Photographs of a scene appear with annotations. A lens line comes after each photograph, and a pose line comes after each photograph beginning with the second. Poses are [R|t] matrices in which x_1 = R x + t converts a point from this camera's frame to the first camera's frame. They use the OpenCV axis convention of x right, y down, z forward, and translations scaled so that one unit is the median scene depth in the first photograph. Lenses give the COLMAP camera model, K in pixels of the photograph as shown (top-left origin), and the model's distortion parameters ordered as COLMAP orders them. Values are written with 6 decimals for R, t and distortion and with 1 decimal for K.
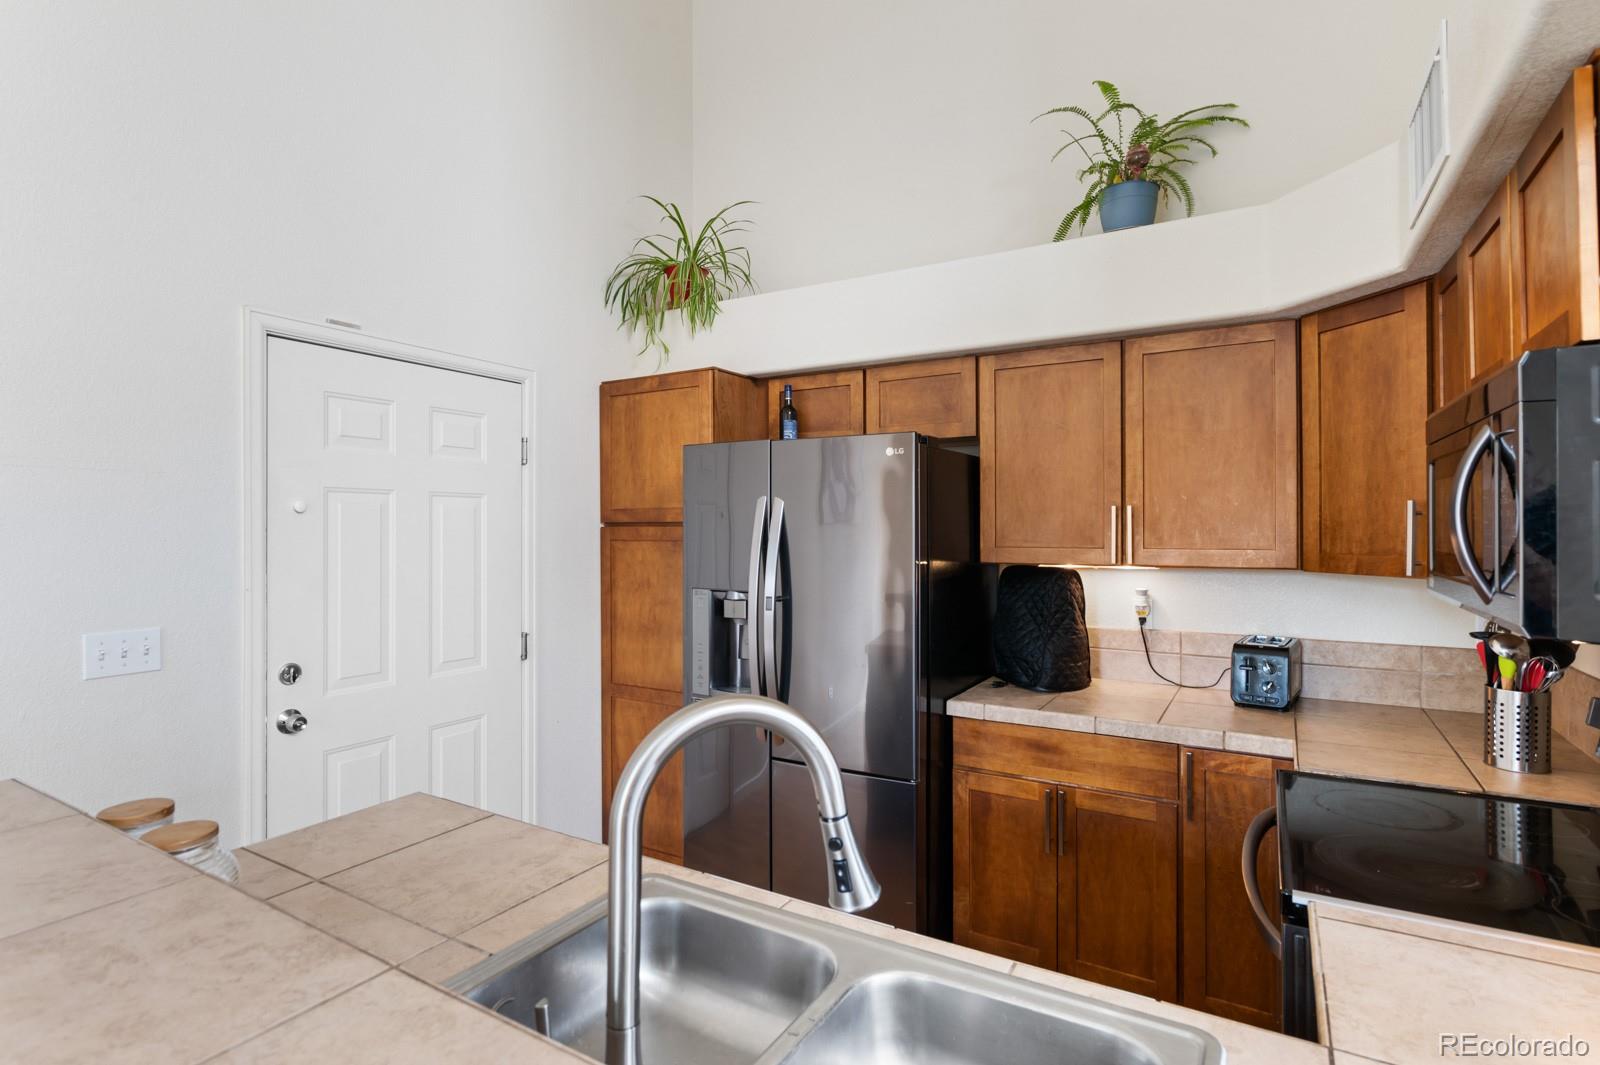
lens RADIAL K [[786.3, 0, 805.3], [0, 786.3, 530.7], [0, 0, 1]] dist [-0.006171, 0.000773]
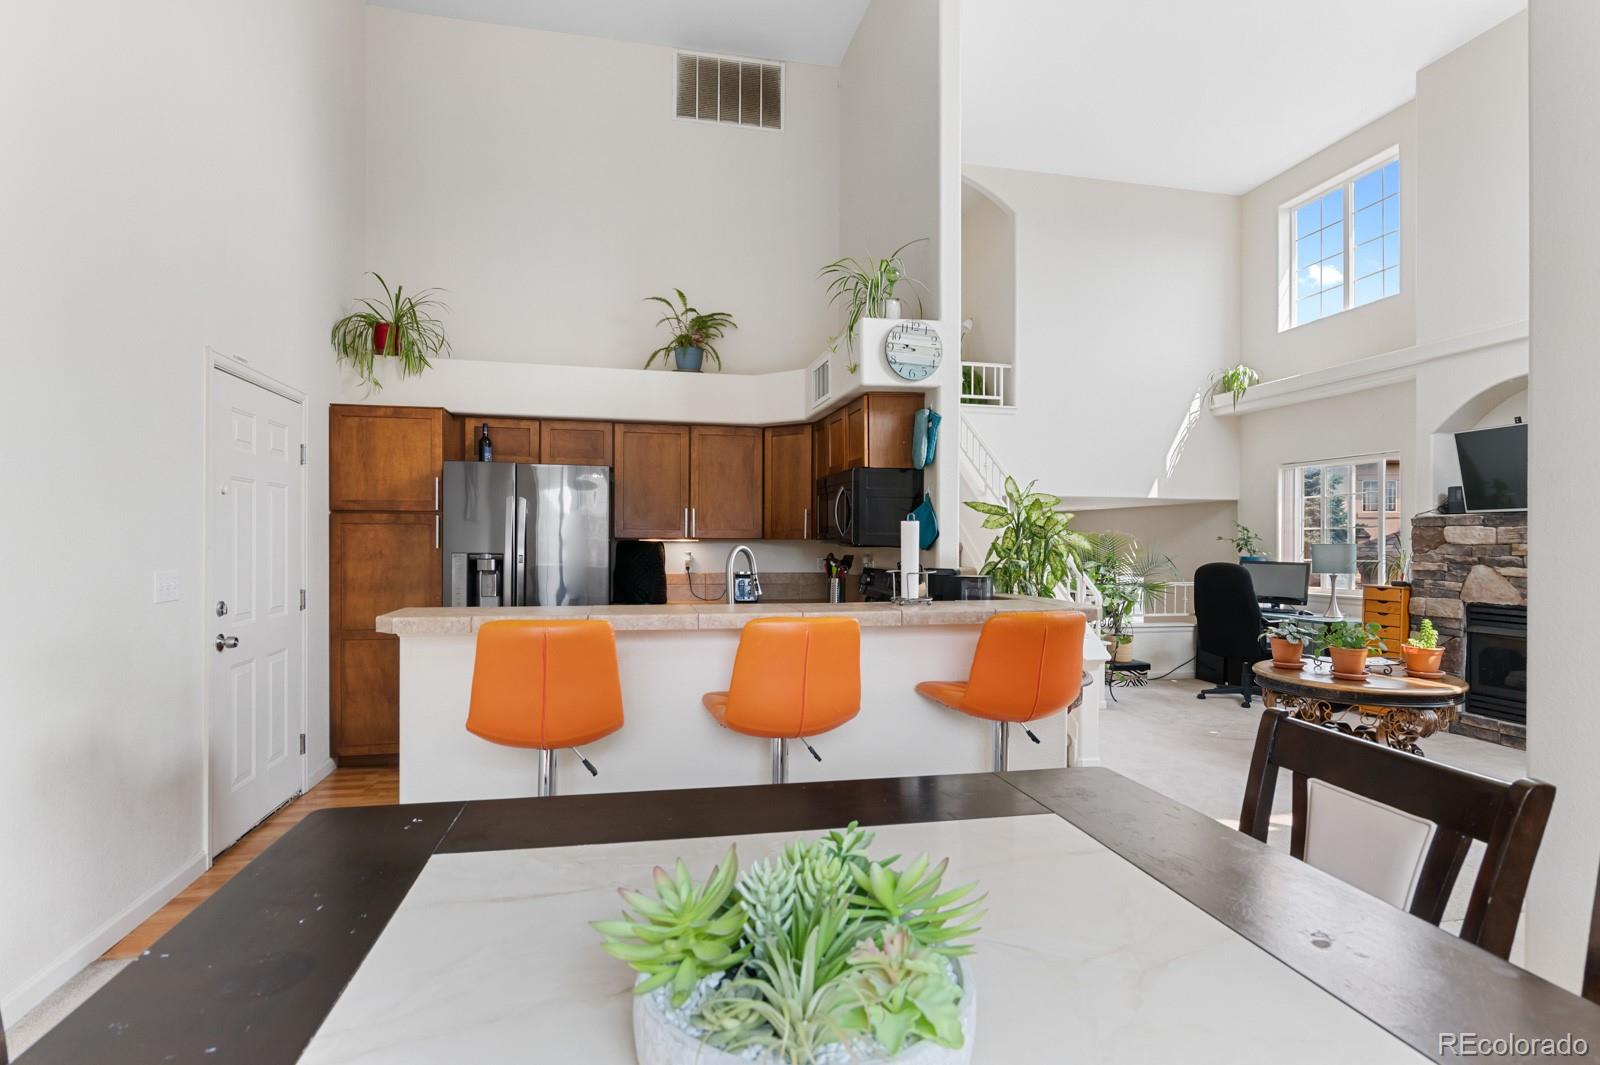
lens RADIAL K [[786.3, 0, 796.9], [0, 786.3, 544.2], [0, 0, 1]] dist [-0.006171, 0.000773]
pose [[0.723346, 0.000865, 0.690485, -0.644895], [-0.001936, 0.999998, 0.000776, 0.047674], [-0.690483, -0.001898, 0.723347, -0.529874]]
